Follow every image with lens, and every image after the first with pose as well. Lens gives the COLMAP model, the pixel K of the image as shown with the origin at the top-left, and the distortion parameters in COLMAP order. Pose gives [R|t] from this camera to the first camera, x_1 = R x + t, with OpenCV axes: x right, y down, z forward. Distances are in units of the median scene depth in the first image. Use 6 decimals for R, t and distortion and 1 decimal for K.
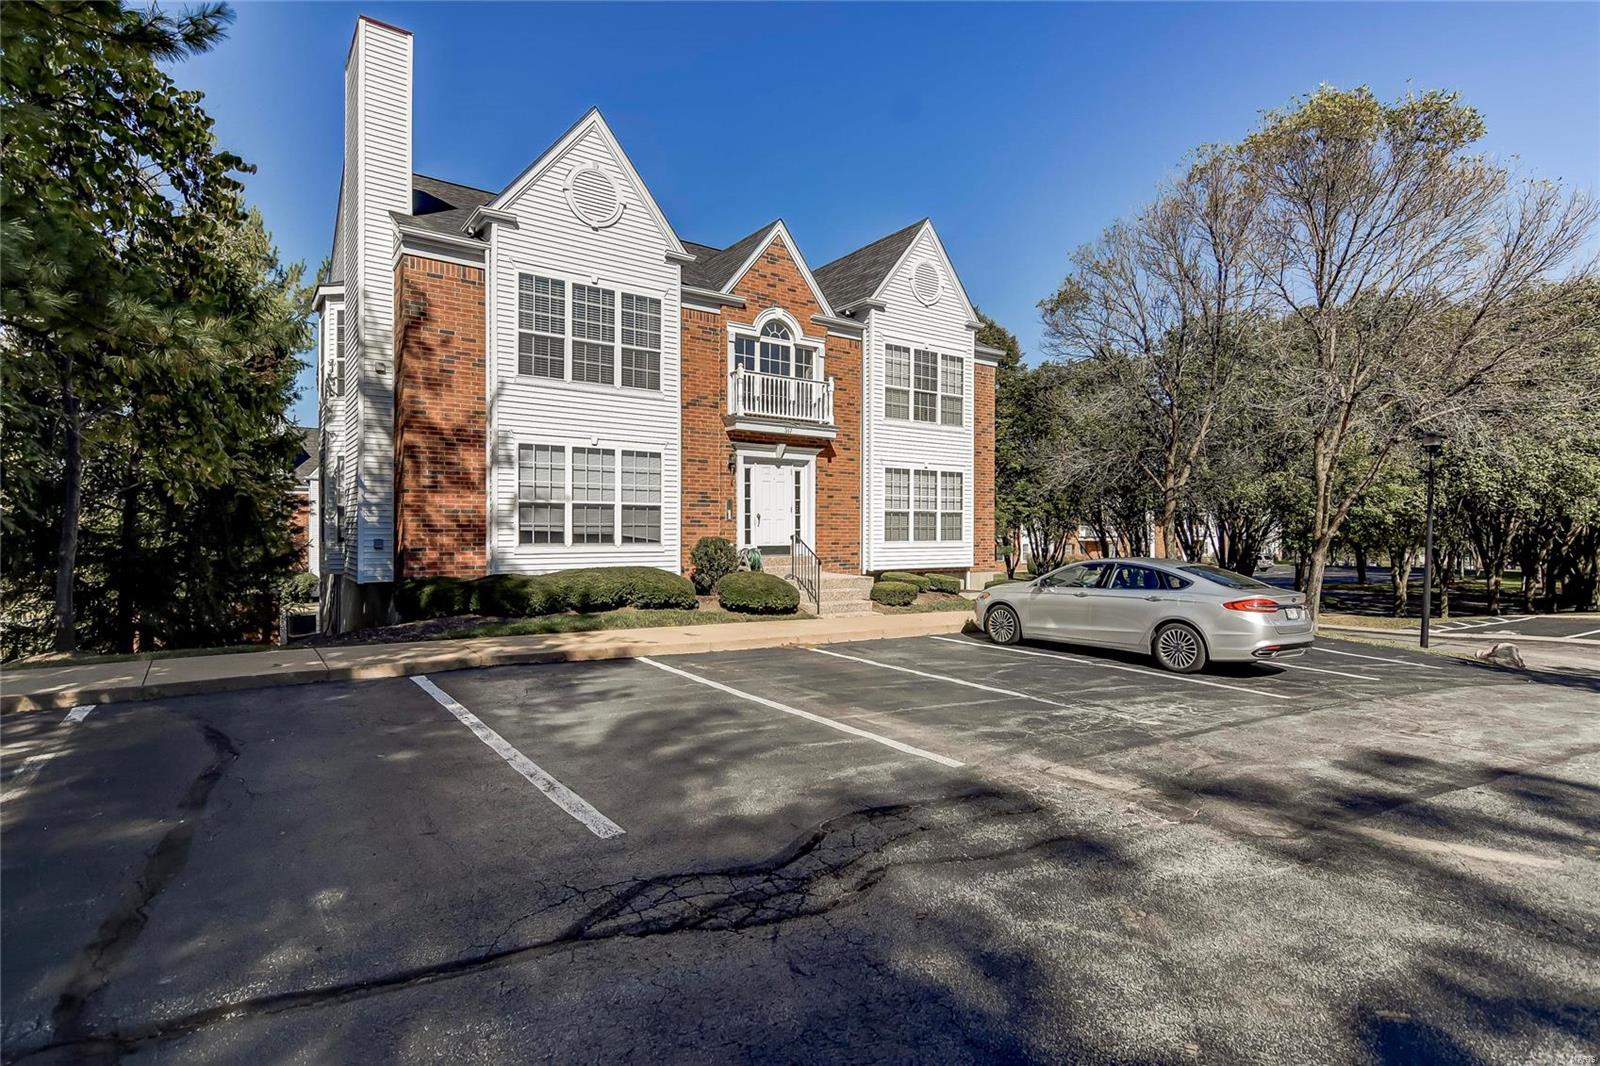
lens RADIAL K [[786.4, 0, 796.2], [0, 786.4, 533.9], [0, 0, 1]] dist [-0.000587, 0.000011]
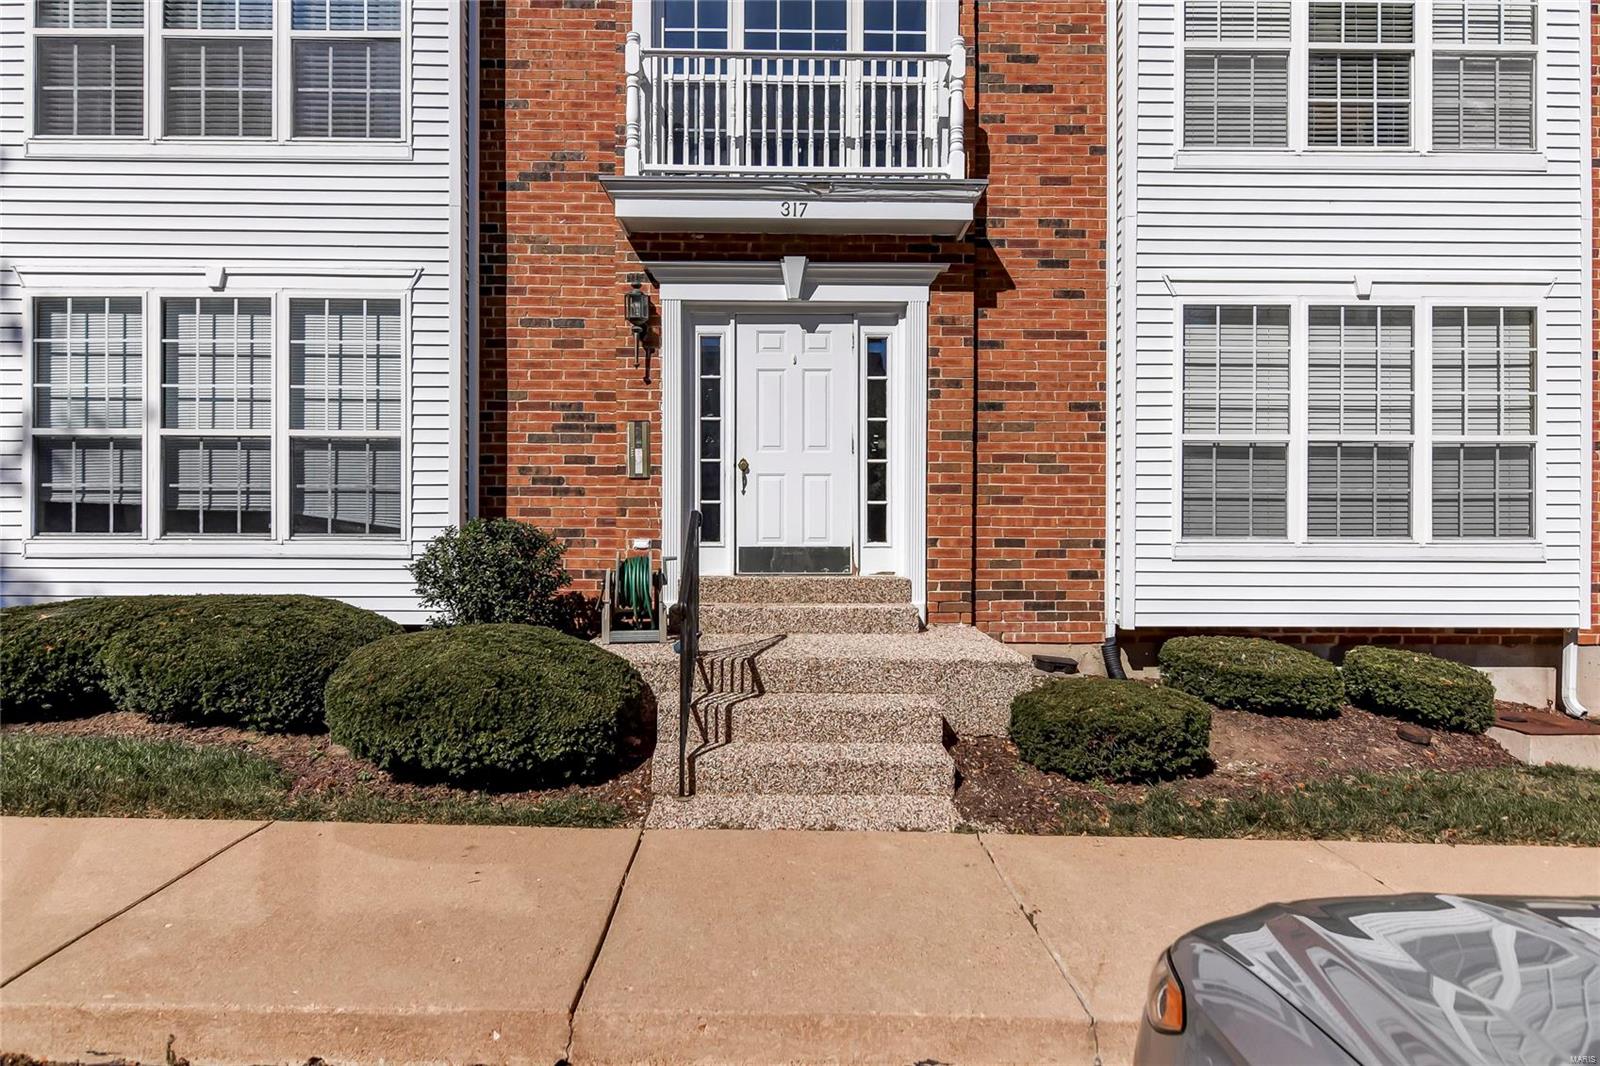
lens RADIAL K [[882.9, 0, 798.8], [0, 882.9, 540.6], [0, 0, 1]] dist [0.002597, -0.005028]
pose [[0.816771, 0.007545, -0.576912, 0.207836], [-0.004179, 0.999966, 0.007161, 0.009156], [0.576946, -0.003438, 0.816775, 0.669281]]
